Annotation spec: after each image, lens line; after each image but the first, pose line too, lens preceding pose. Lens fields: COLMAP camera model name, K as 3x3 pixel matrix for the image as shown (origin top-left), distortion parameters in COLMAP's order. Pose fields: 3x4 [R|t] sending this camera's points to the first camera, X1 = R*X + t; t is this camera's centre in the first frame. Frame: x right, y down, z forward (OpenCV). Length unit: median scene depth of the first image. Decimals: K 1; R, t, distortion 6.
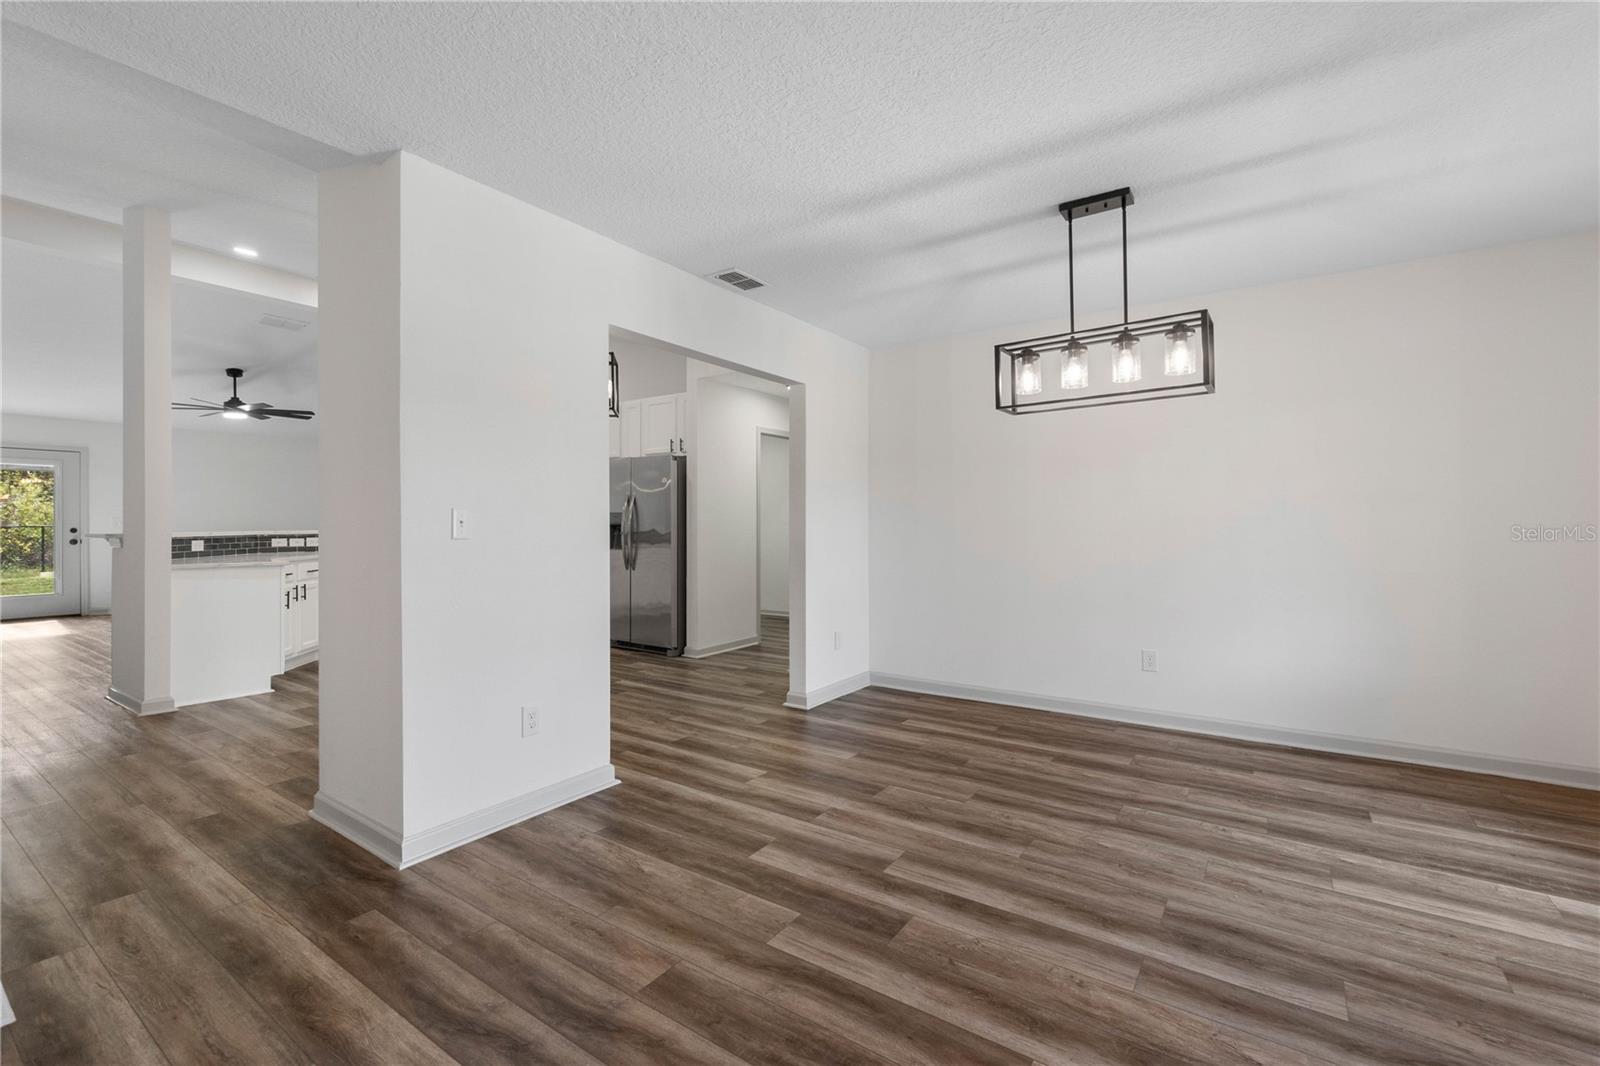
lens RADIAL K [[691.6, 0, 793.0], [0, 691.6, 524.9], [0, 0, 1]] dist [0.001131, 0.000277]
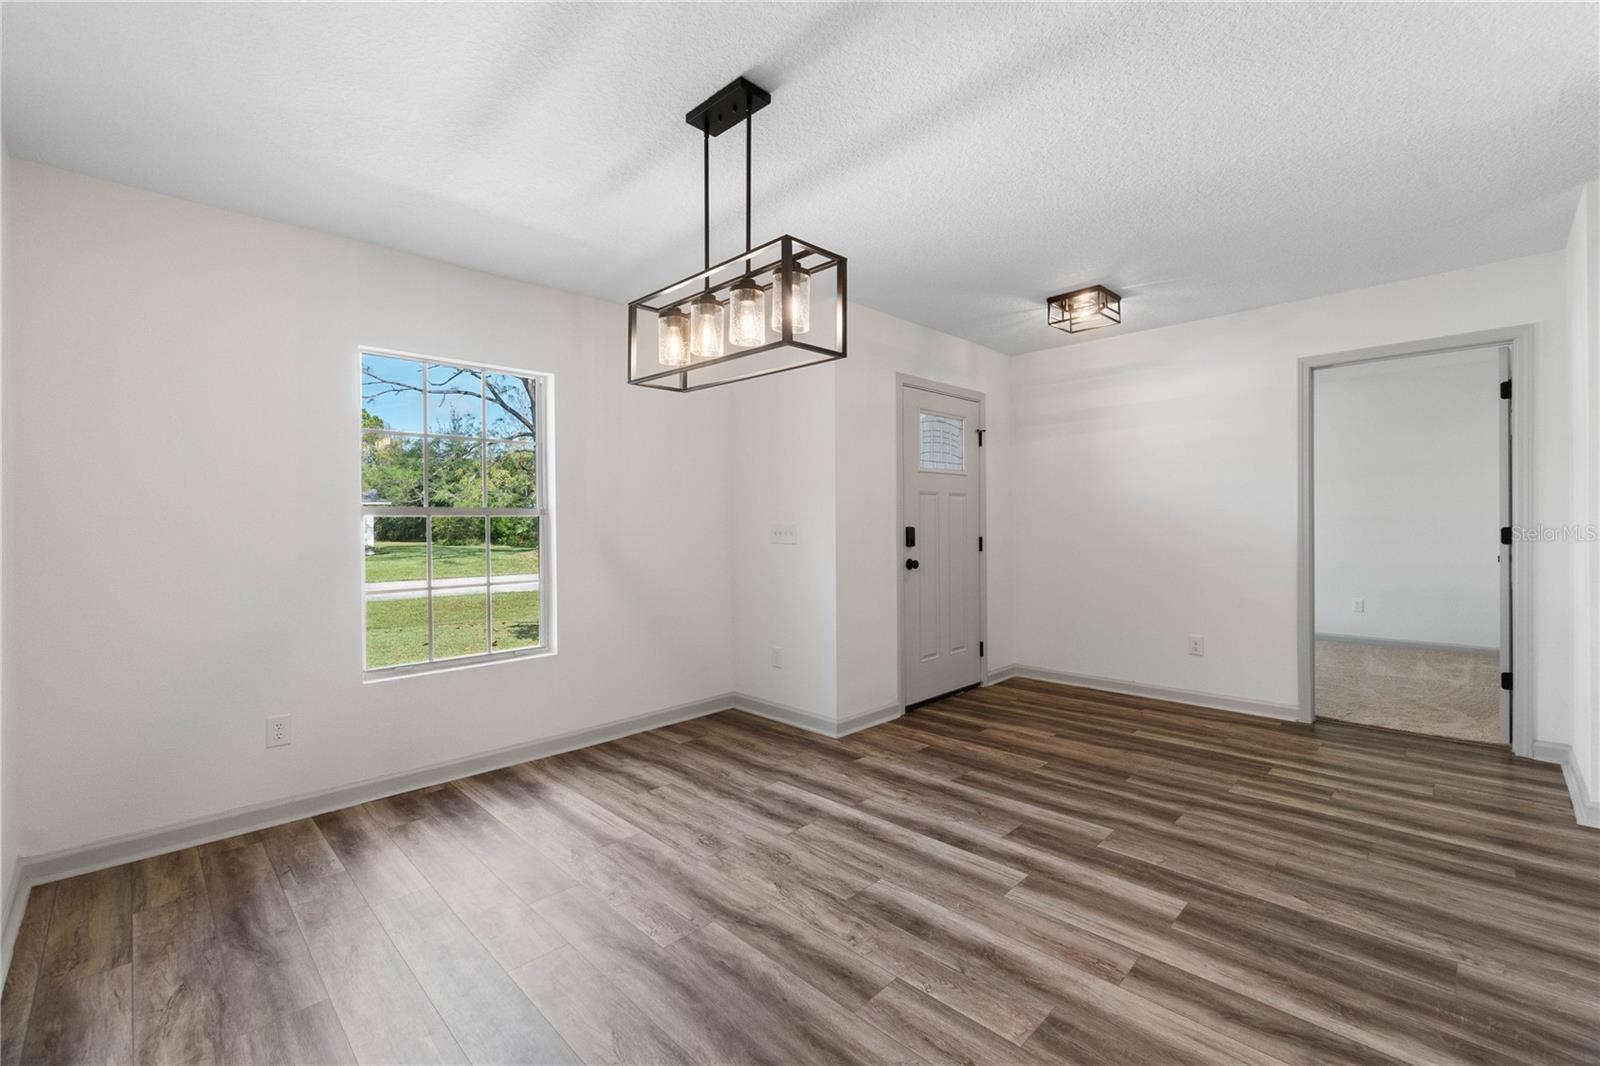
lens RADIAL K [[691.6, 0, 797.4], [0, 691.6, 527.9], [0, 0, 1]] dist [0.001131, 0.000277]
pose [[-0.984962, 0.010195, 0.172469, 0.271883], [0.011961, 0.999886, 0.009204, -0.015322], [-0.172355, 0.011128, -0.984972, 1.968532]]
